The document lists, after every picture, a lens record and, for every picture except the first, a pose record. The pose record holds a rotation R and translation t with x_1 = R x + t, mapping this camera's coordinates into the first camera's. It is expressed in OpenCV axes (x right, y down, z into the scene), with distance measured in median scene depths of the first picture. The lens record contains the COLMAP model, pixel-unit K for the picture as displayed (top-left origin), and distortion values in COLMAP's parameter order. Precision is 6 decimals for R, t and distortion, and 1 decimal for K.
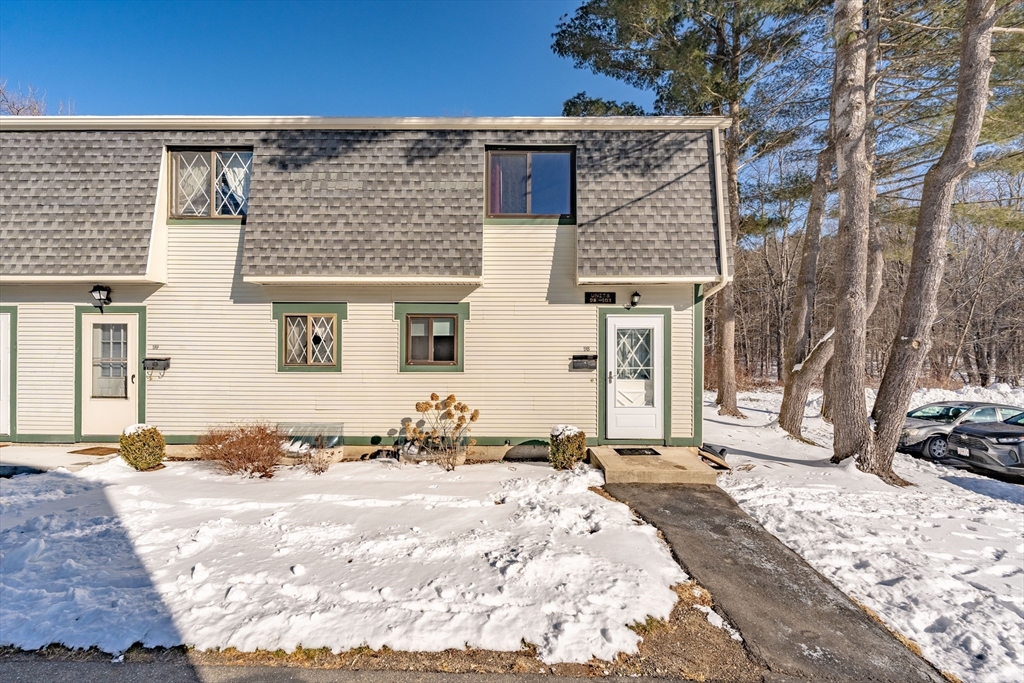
lens RADIAL K [[419.2, 0, 513.1], [0, 419.2, 336.2], [0, 0, 1]] dist [0.000655, 0.000009]
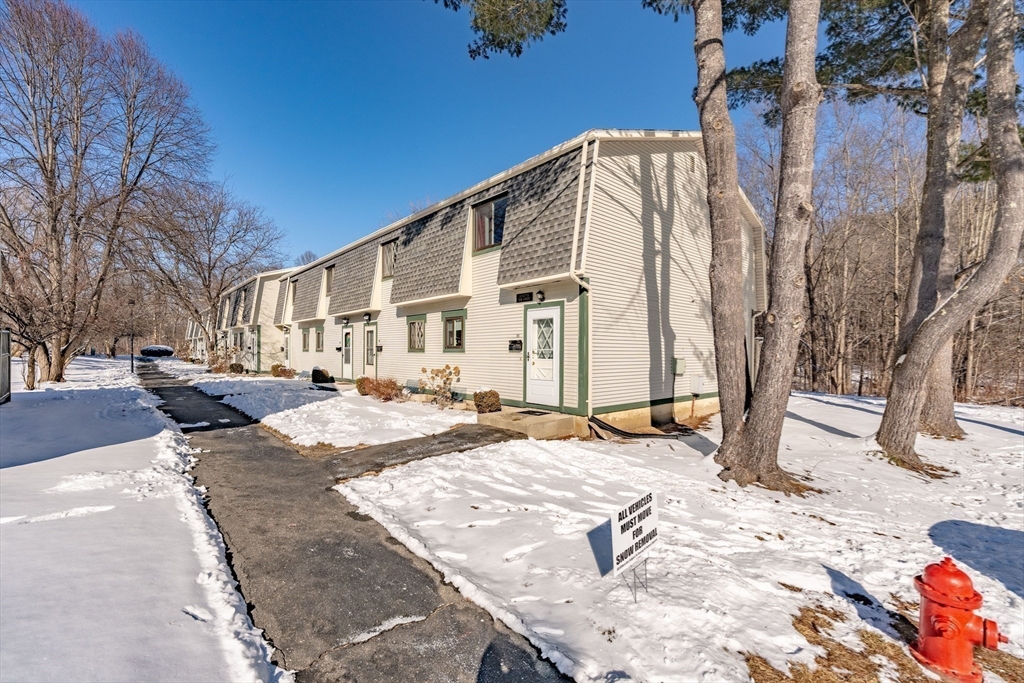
lens RADIAL K [[417.4, 0, 512.0], [0, 417.4, 341.5], [0, 0, 1]] dist [-0.001936, -0.000044]
pose [[0.682380, -0.017489, -0.730788, 1.157128], [0.017017, 0.999823, -0.008037, 0.059829], [0.730800, -0.006952, 0.682557, 0.058345]]
